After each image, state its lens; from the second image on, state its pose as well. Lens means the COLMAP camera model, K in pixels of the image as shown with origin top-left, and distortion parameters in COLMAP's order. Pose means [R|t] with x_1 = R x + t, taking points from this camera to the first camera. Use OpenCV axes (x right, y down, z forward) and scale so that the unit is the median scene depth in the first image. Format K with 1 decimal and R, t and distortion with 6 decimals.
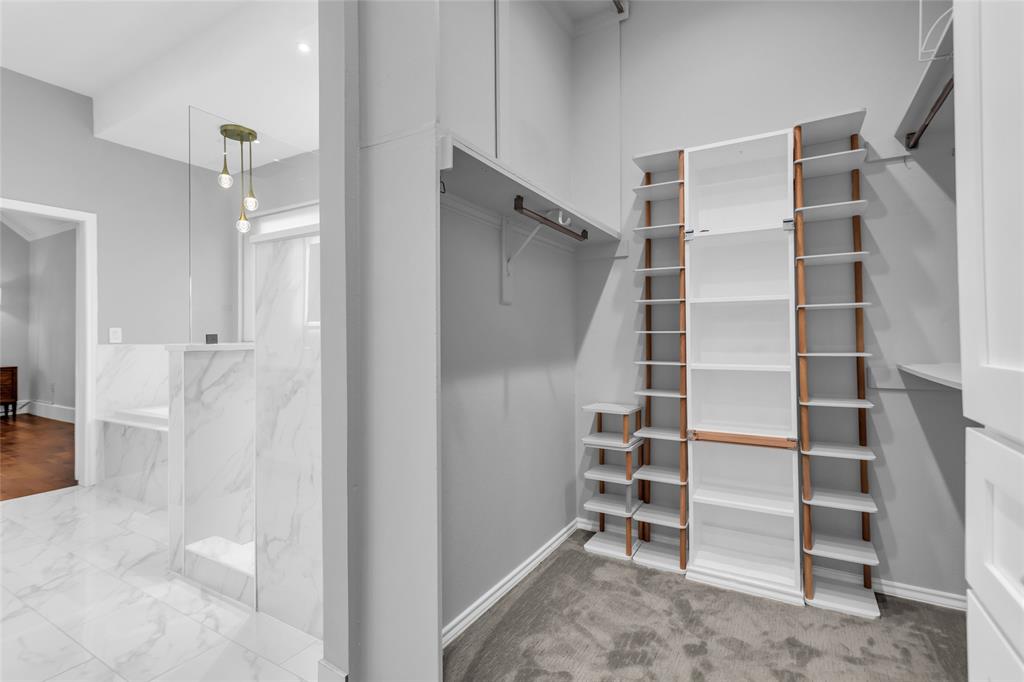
lens RADIAL K [[481.8, 0, 511.9], [0, 481.8, 331.2], [0, 0, 1]] dist [-0.000862, 0.000798]
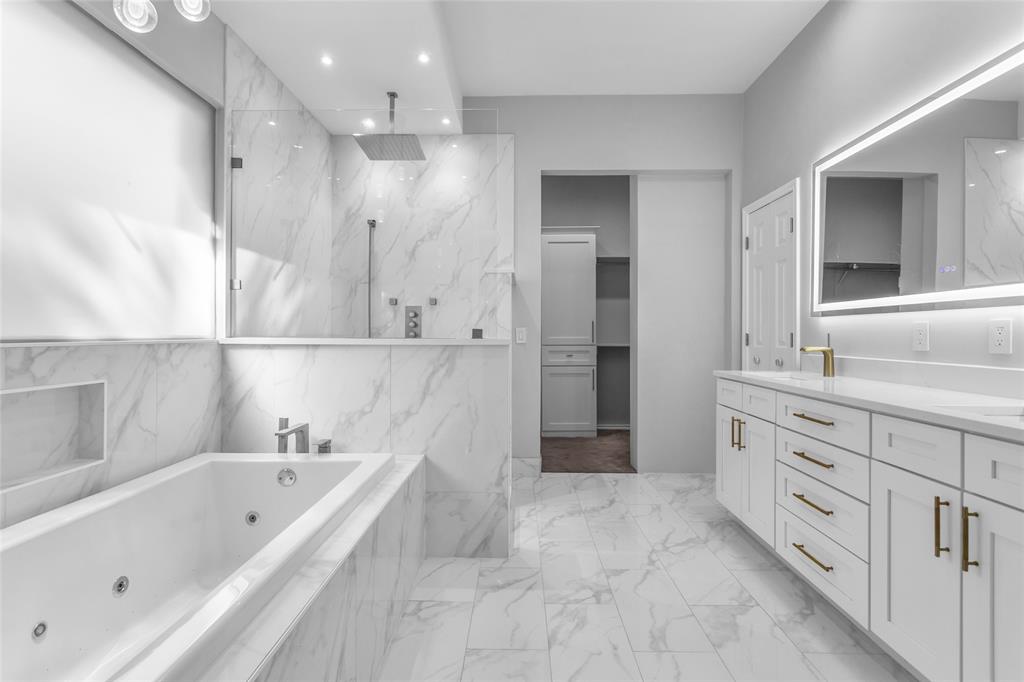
lens RADIAL K [[481.8, 0, 511.9], [0, 481.8, 331.2], [0, 0, 1]] dist [-0.000862, 0.000798]
pose [[-0.489866, 0.009316, 0.871748, -1.727799], [-0.007040, 0.999868, -0.014642, 0.028368], [-0.871769, -0.013309, -0.489736, 1.608853]]
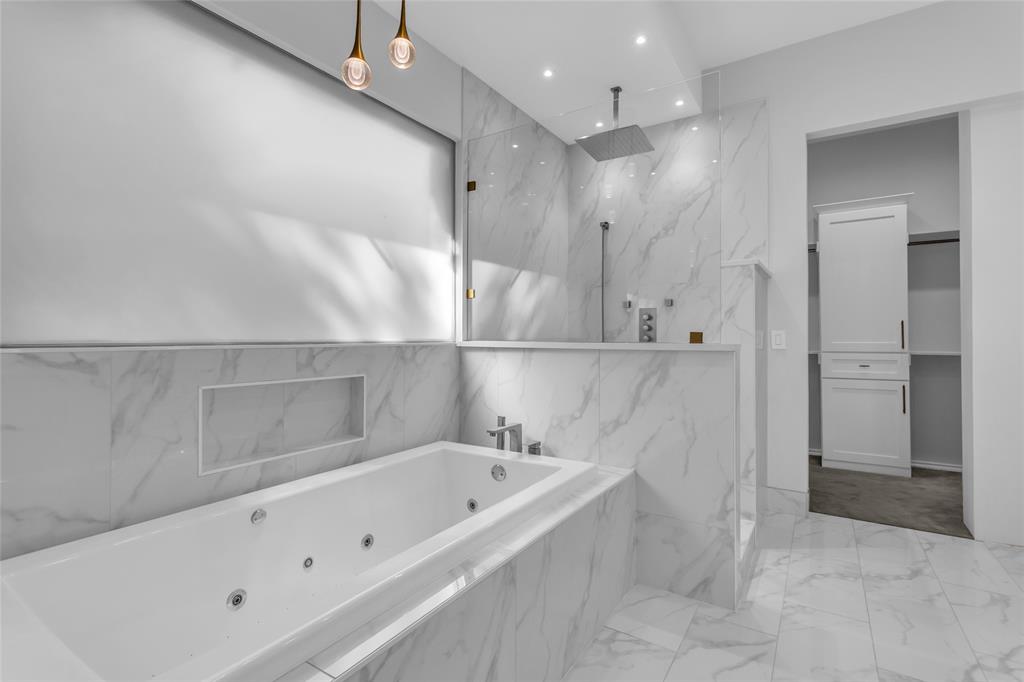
lens RADIAL K [[481.8, 0, 511.9], [0, 481.8, 331.2], [0, 0, 1]] dist [-0.000862, 0.000798]
pose [[0.047377, 0.018475, 0.998706, -1.690986], [-0.010883, 0.999779, -0.017978, 0.027091], [-0.998818, -0.010017, 0.047568, 1.450497]]
